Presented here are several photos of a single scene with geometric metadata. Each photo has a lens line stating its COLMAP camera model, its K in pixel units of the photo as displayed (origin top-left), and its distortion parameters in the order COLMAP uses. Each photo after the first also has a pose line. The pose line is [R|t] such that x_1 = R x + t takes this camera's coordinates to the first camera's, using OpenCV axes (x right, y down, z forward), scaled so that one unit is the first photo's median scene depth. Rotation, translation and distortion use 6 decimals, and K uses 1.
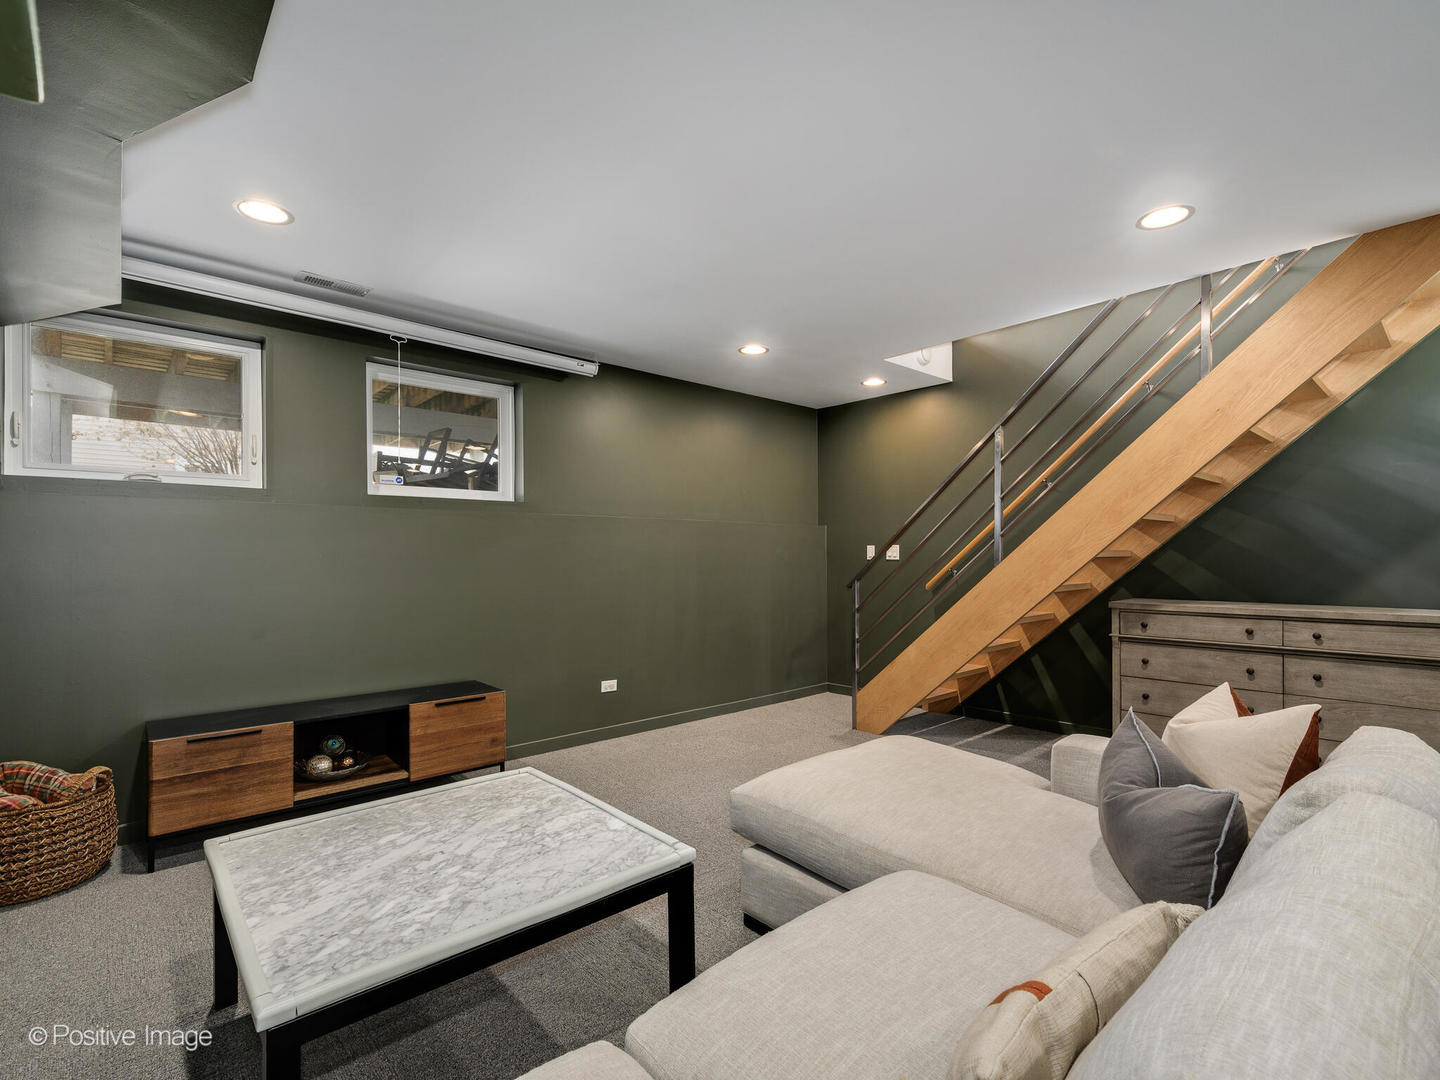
lens RADIAL K [[669.1, 0, 720.0], [0, 669.1, 540.0], [0, 0, 1]] dist [0.024394, -0.000314]
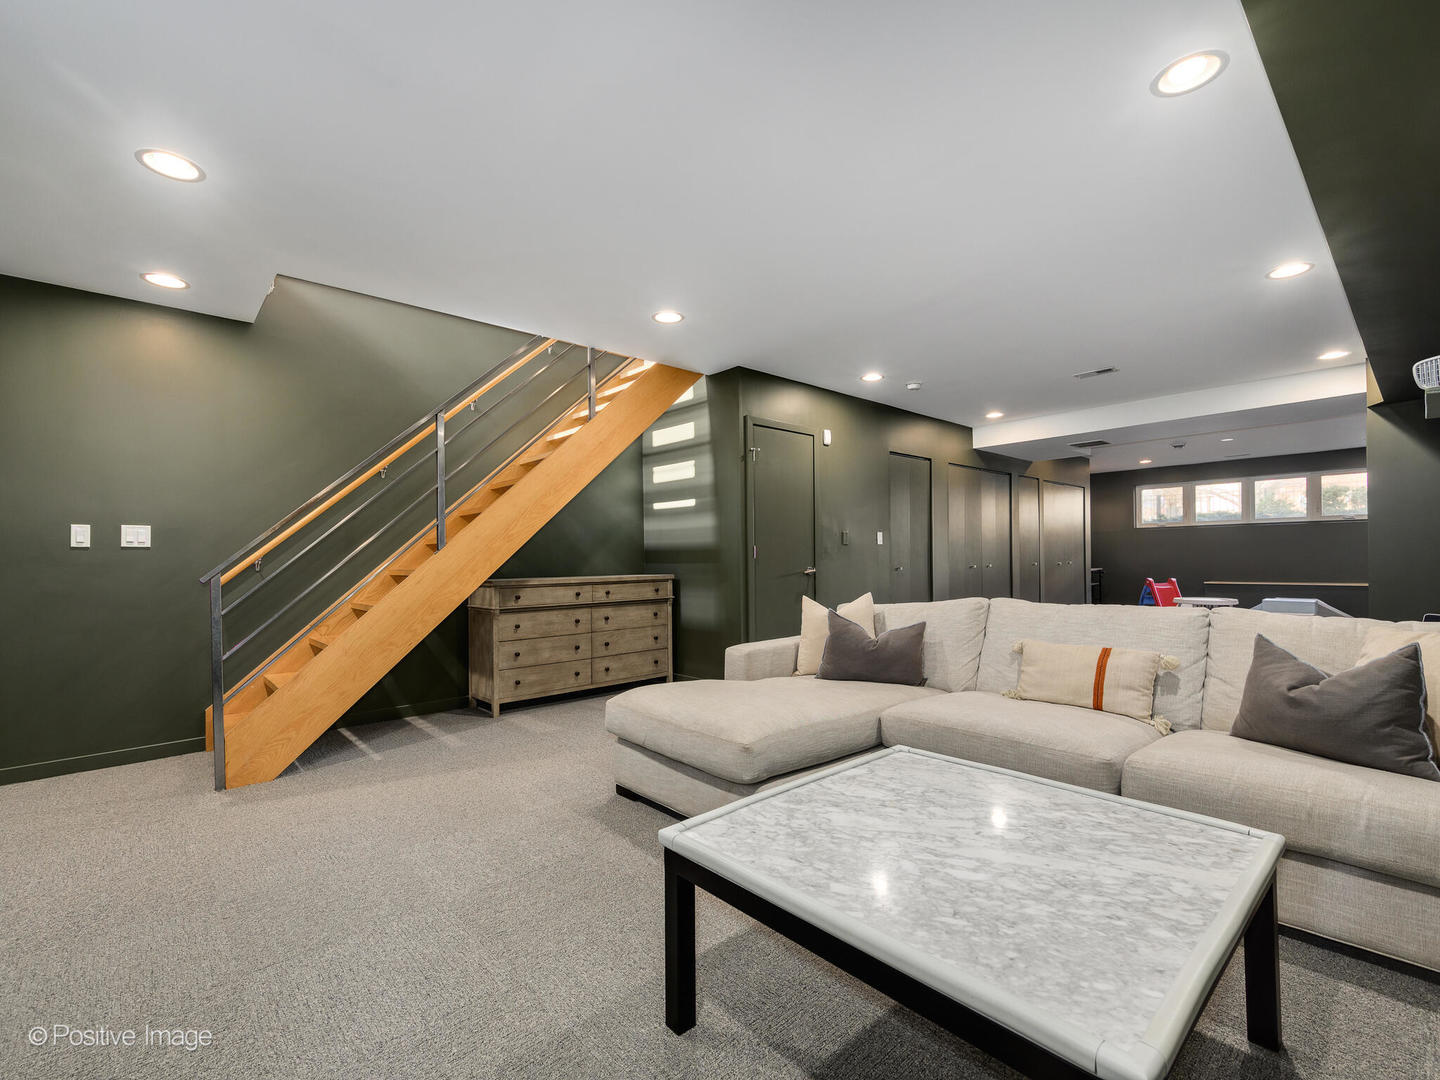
lens RADIAL K [[647.5, 0, 723.2], [0, 647.5, 555.1], [0, 0, 1]] dist [0.000953, 0.000370]
pose [[-0.005557, 0.018689, 0.999810, -0.671072], [-0.008254, 0.999790, -0.018734, 0.078407], [-0.999950, -0.008356, -0.005402, 0.733657]]
